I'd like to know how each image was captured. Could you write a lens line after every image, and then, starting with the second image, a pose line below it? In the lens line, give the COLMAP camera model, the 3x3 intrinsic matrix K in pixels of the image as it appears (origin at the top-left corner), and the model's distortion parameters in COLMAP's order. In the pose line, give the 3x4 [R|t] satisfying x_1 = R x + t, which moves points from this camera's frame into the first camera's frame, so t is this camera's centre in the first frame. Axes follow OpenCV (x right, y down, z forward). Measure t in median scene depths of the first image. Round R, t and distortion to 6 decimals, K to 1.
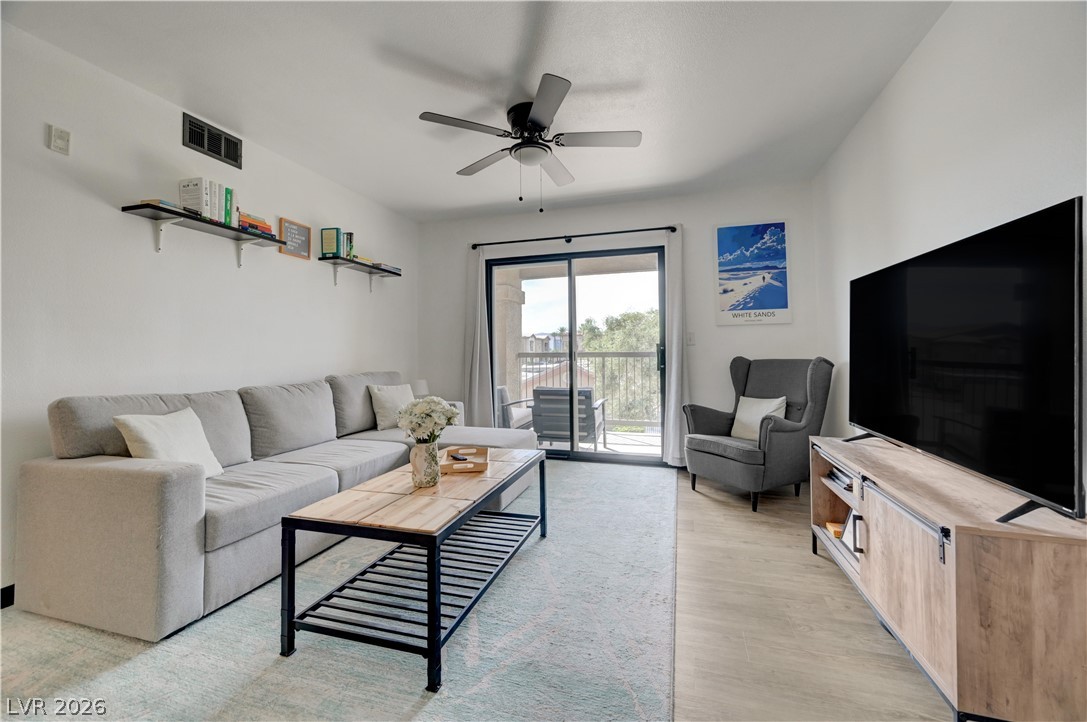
lens RADIAL K [[425.5, 0, 543.5], [0, 425.5, 361.0], [0, 0, 1]] dist [-0.002231, 0.000145]
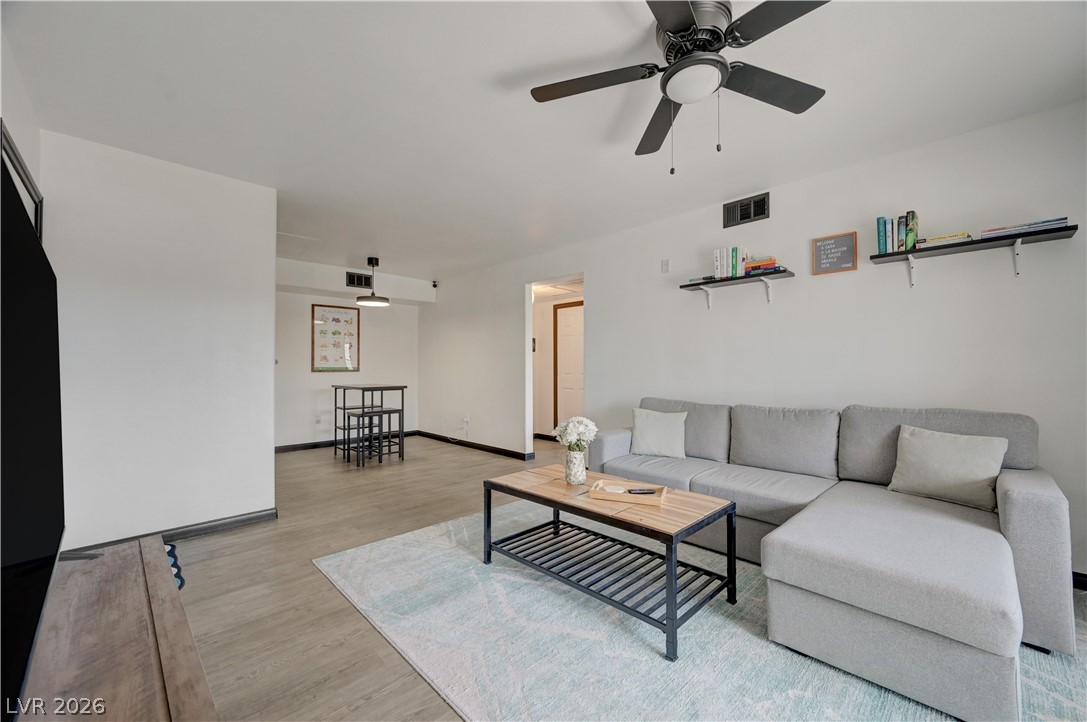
lens RADIAL K [[425.5, 0, 543.5], [0, 425.5, 361.0], [0, 0, 1]] dist [-0.002231, 0.000145]
pose [[-0.479082, -0.003444, -0.877763, 0.649514], [-0.011481, 0.999931, 0.002342, -0.057894], [0.877695, 0.011200, -0.479089, 1.083865]]
